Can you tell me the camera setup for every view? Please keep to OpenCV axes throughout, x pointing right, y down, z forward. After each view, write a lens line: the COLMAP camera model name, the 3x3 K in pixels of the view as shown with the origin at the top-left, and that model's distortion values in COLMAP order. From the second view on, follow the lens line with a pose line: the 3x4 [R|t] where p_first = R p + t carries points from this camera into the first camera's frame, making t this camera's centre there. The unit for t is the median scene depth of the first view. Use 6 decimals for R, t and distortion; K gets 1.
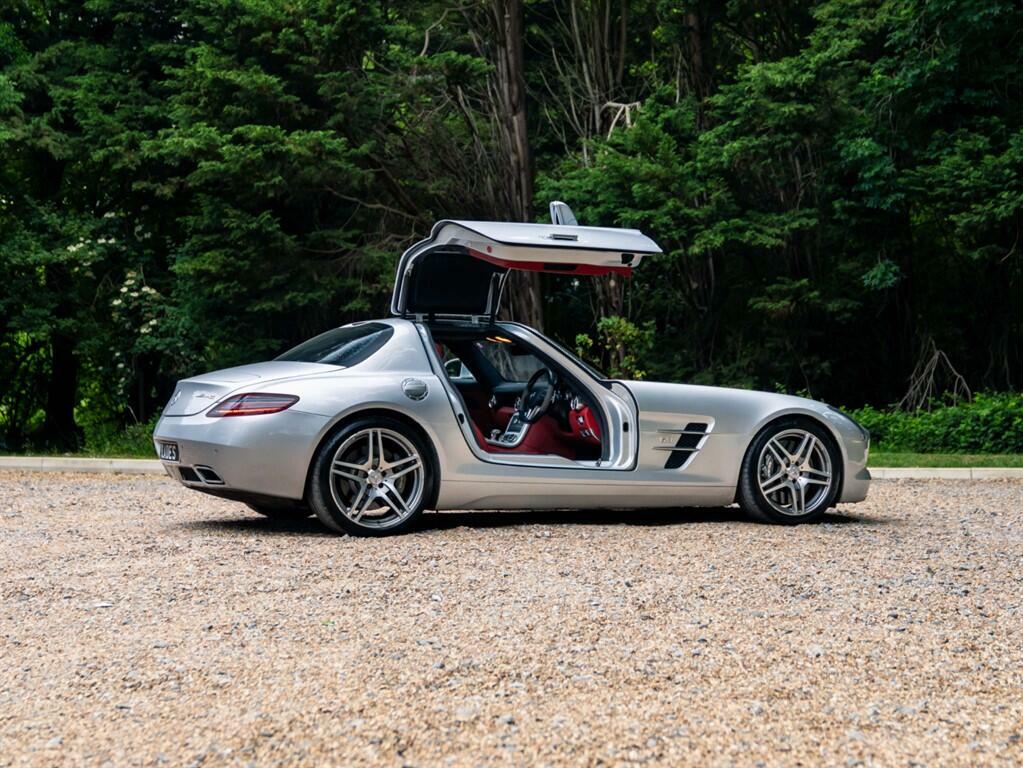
lens RADIAL K [[1705.1, 0, 510.1], [0, 1705.1, 339.4], [0, 0, 1]] dist [-0.004857, -0.240693]
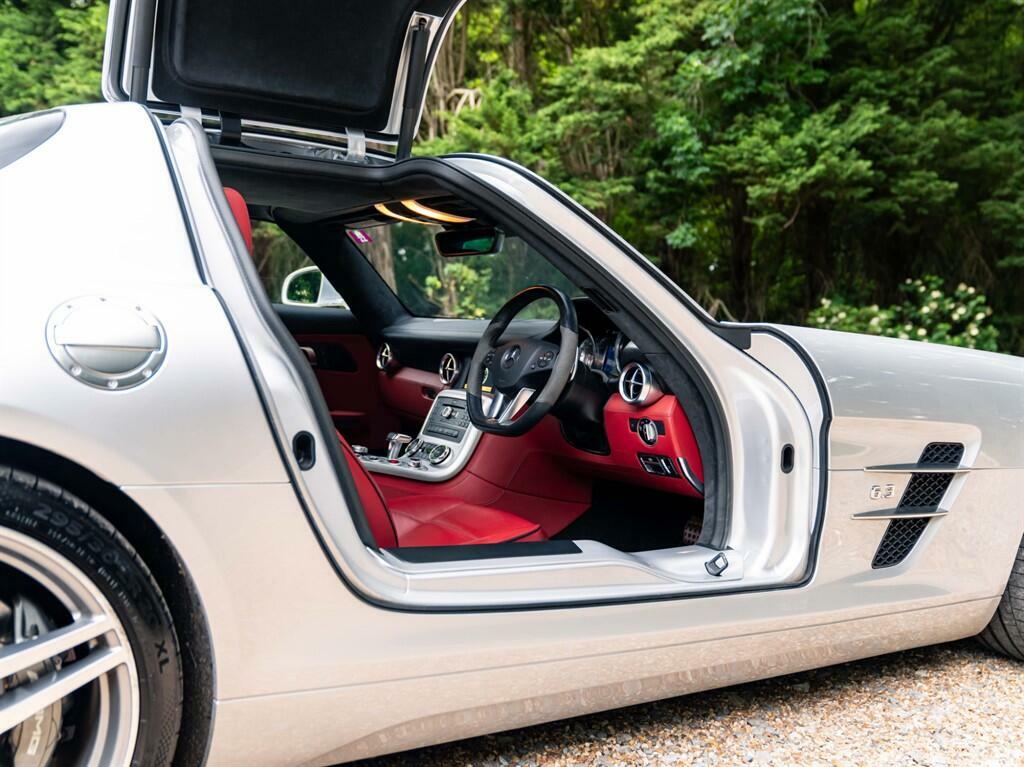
lens RADIAL K [[1017.2, 0, 526.6], [0, 1017.2, 364.0], [0, 0, 1]] dist [-0.027968, -0.012743]
pose [[0.986327, 0.023940, 0.163055, -0.007637], [-0.035603, 0.996982, 0.068982, 0.007527], [-0.160911, -0.073844, 0.984203, 0.311902]]
